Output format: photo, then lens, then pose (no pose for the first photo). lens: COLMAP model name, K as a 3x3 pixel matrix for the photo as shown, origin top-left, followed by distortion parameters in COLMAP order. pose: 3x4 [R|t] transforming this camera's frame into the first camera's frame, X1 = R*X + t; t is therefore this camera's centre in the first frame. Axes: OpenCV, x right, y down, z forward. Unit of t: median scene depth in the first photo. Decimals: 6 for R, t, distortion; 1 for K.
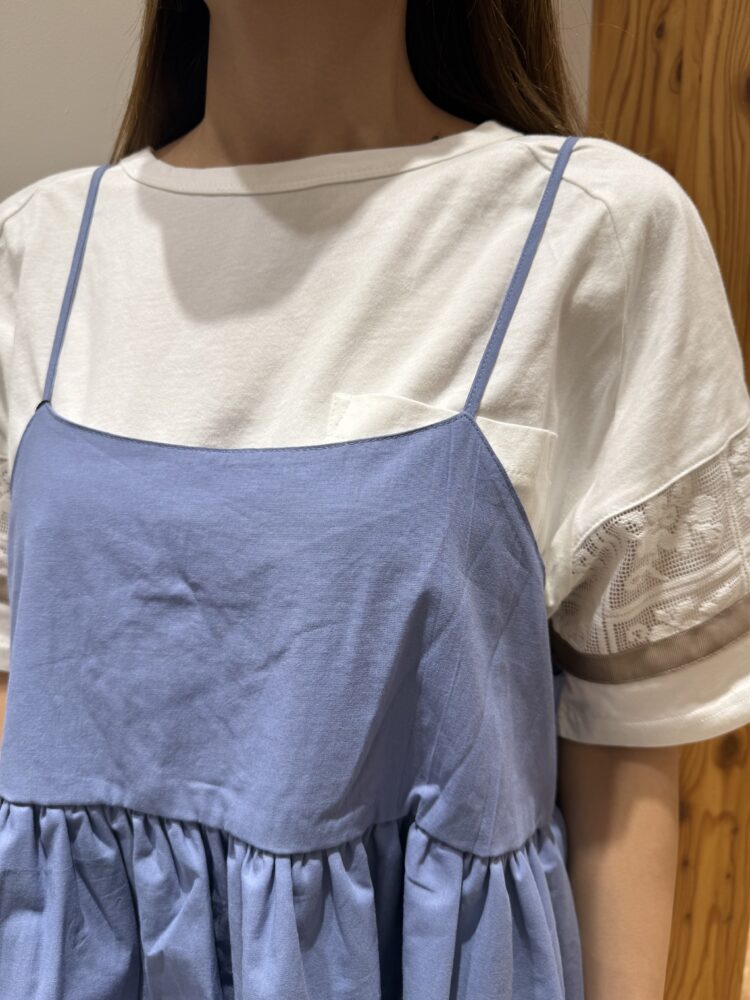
lens RADIAL K [[735.8, 0, 361.6], [0, 735.8, 515.0], [0, 0, 1]] dist [0.025082, -0.040605]
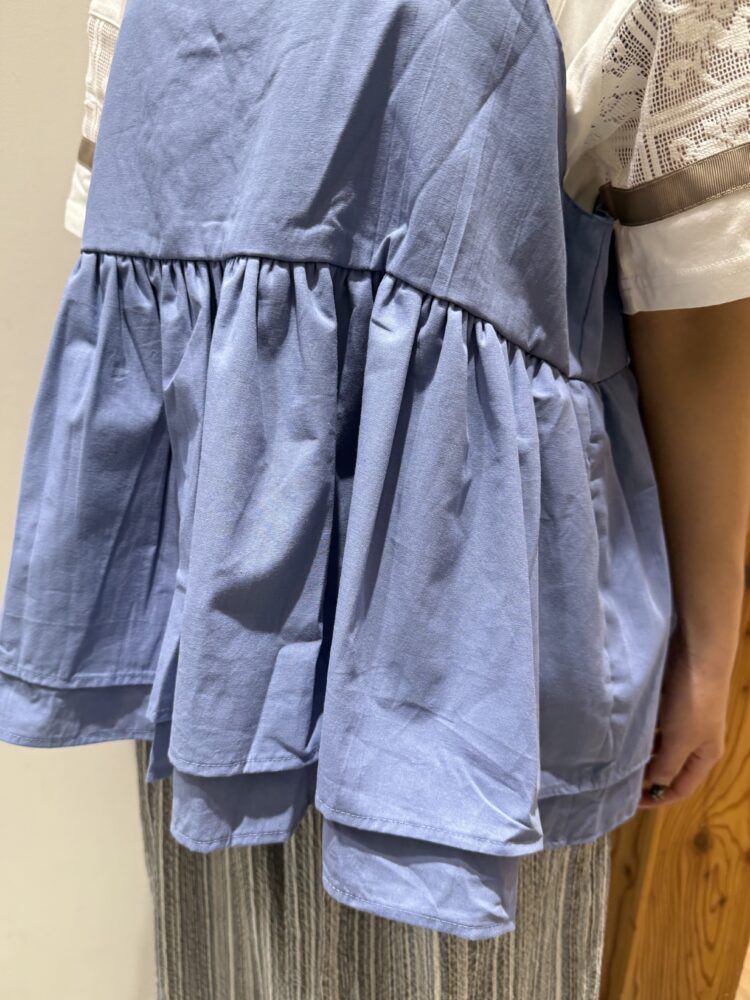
lens RADIAL K [[771.4, 0, 340.6], [0, 771.4, 493.3], [0, 0, 1]] dist [-0.001156, -0.005998]
pose [[0.928587, 0.135720, -0.345408, 0.440281], [-0.122753, 0.990667, 0.059255, 0.678799], [0.350226, -0.012624, 0.936580, -0.064727]]
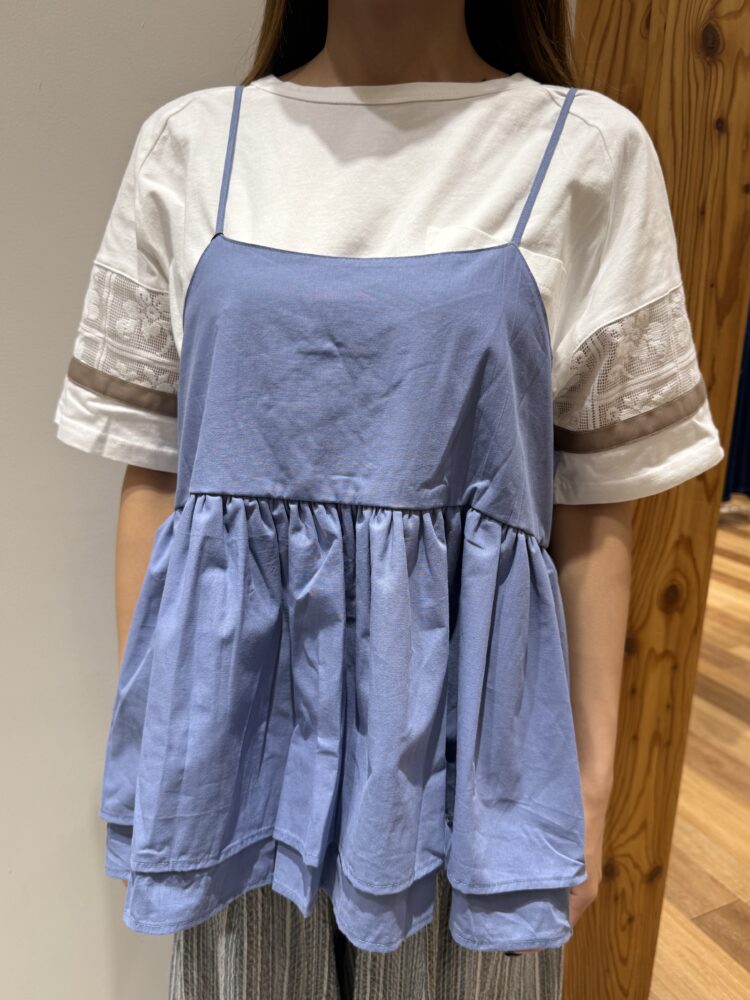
lens RADIAL K [[715.2, 0, 387.6], [0, 715.2, 519.1], [0, 0, 1]] dist [0.103713, -0.119804]
pose [[0.996065, 0.020279, 0.086270, -0.240892], [-0.020002, 0.999792, -0.004075, 0.451579], [-0.086334, 0.002333, 0.996263, -0.505862]]
